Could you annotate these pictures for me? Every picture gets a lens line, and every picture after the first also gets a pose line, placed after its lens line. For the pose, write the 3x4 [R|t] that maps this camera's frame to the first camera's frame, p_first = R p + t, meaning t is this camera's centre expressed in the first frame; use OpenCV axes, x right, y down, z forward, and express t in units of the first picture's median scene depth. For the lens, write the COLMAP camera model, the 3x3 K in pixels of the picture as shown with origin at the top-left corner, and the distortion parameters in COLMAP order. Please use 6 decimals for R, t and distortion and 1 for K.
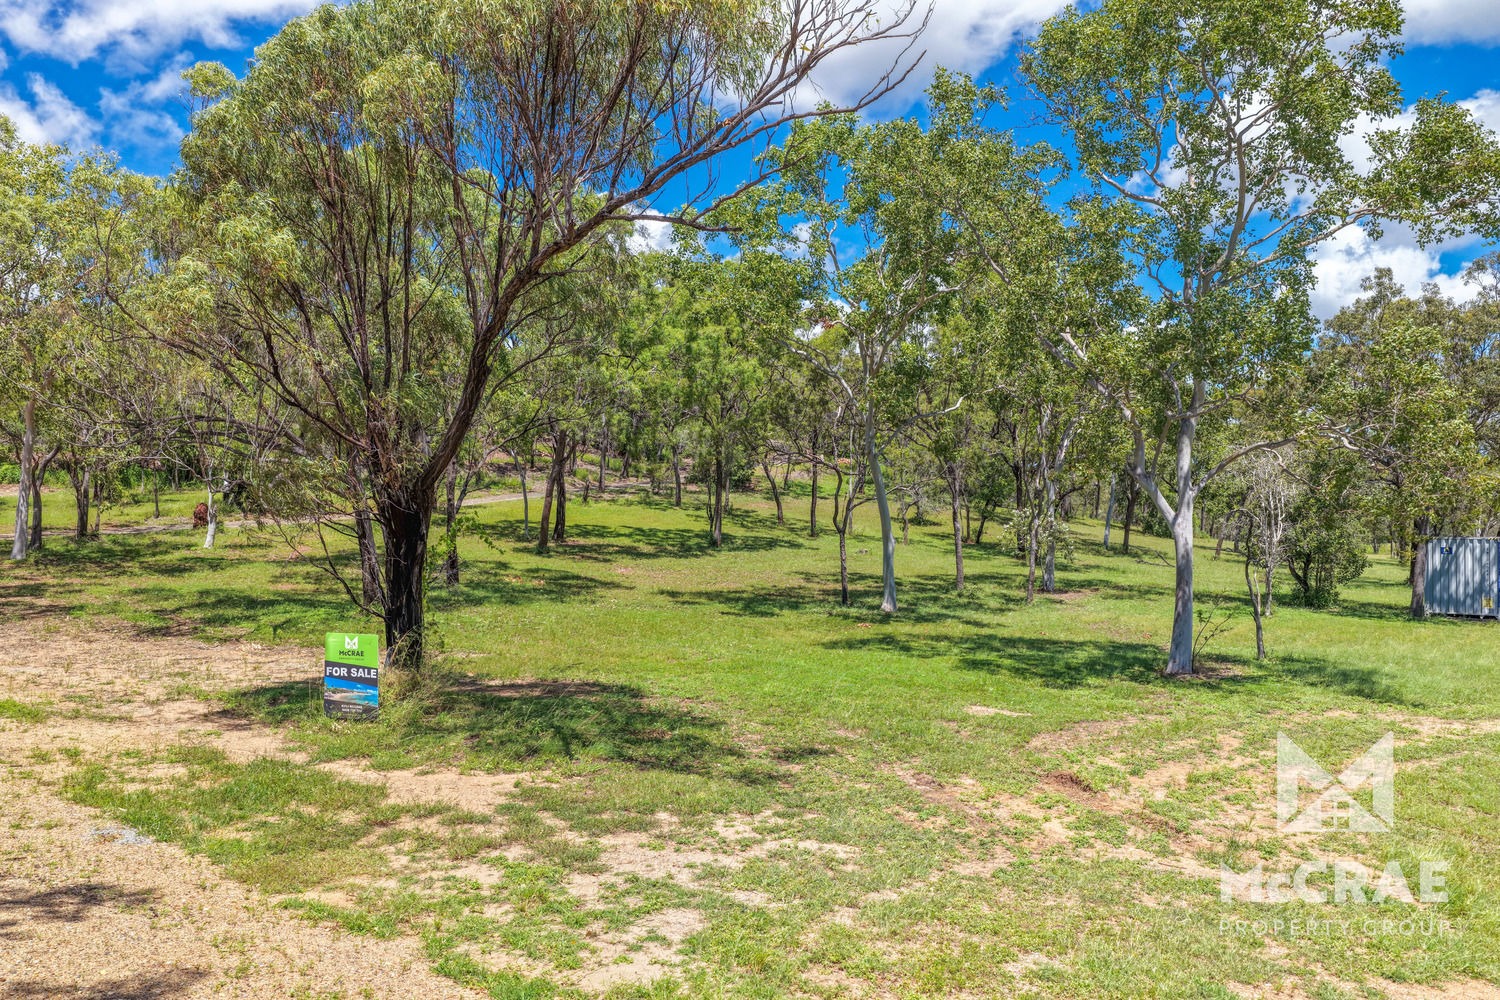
lens RADIAL K [[1212.7, 0, 742.0], [0, 1212.7, 496.3], [0, 0, 1]] dist [0.014287, 0.022331]
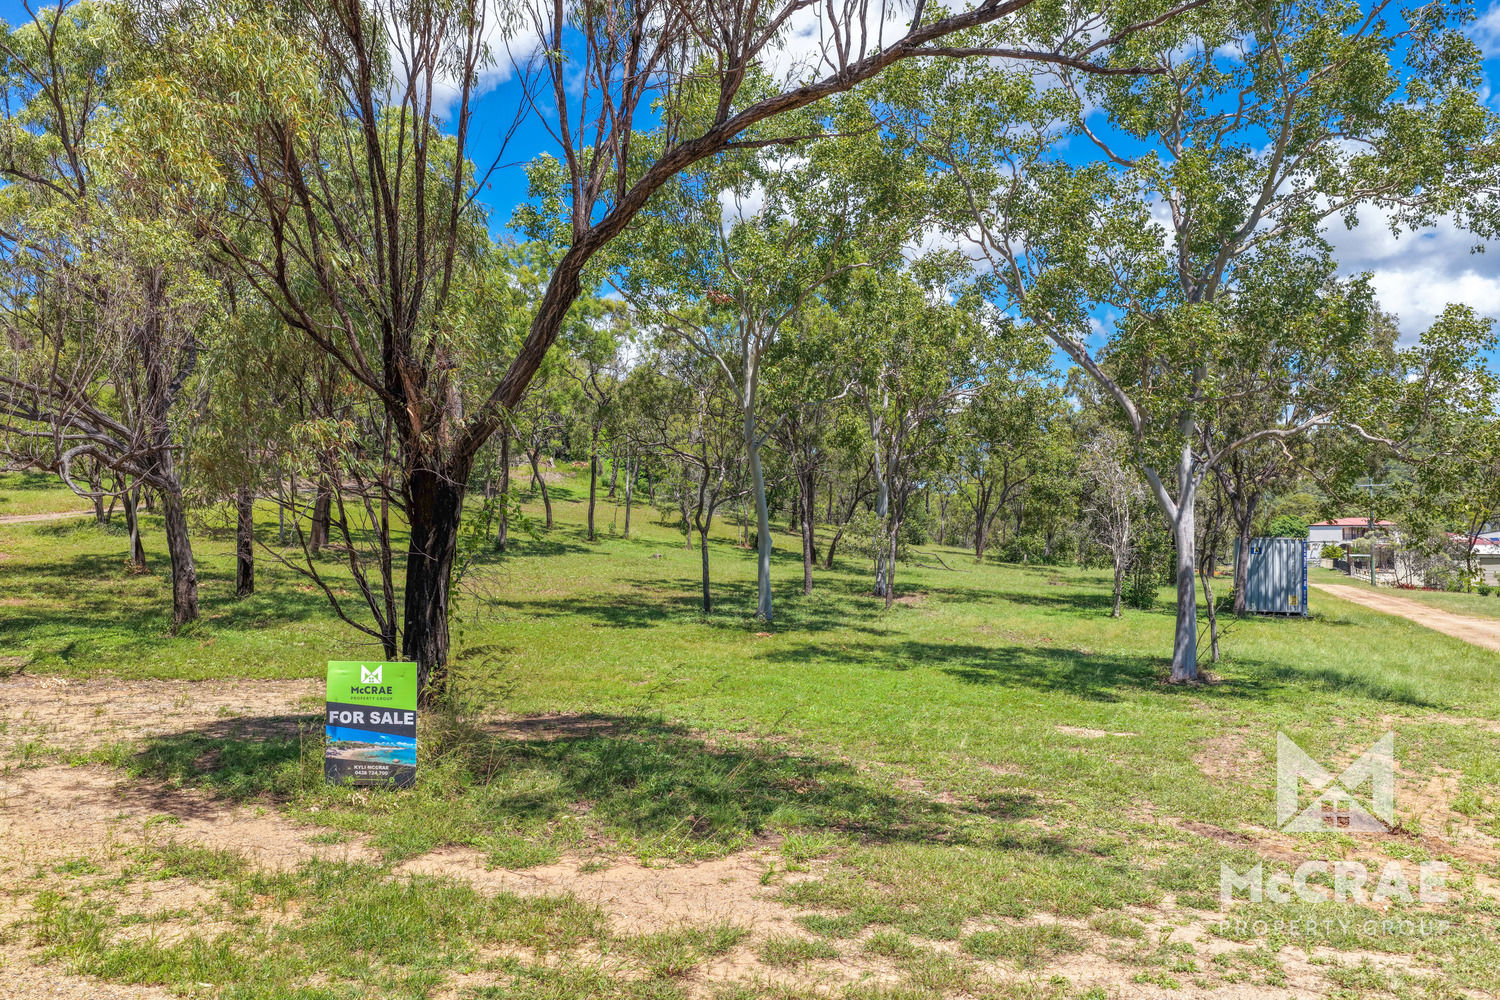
lens RADIAL K [[1212.7, 0, 753.4], [0, 1212.7, 503.9], [0, 0, 1]] dist [0.014287, 0.022331]
pose [[0.965767, 0.006674, 0.259324, -0.250897], [-0.006326, 0.999978, -0.002175, 0.019956], [-0.259333, 0.000460, 0.965788, 0.237342]]
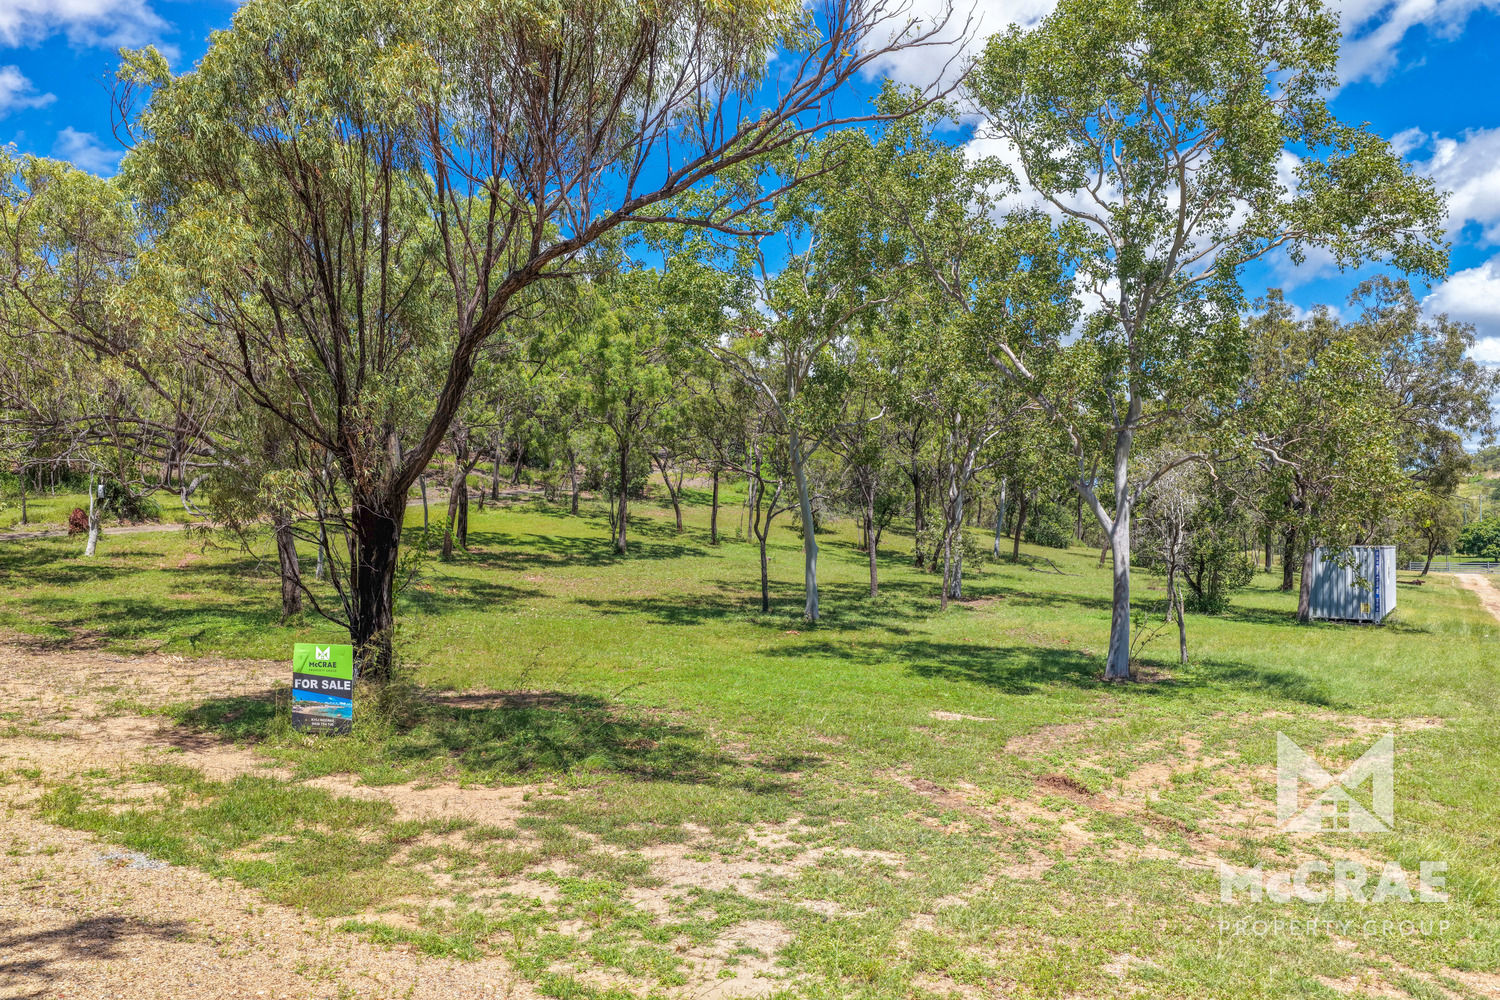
lens RADIAL K [[1212.7, 0, 741.8], [0, 1212.7, 500.0], [0, 0, 1]] dist [0.014287, 0.022331]
pose [[0.994859, 0.005127, 0.101142, -0.077356], [-0.004710, 0.999979, -0.004358, 0.001537], [-0.101162, 0.003860, 0.994862, 0.009724]]
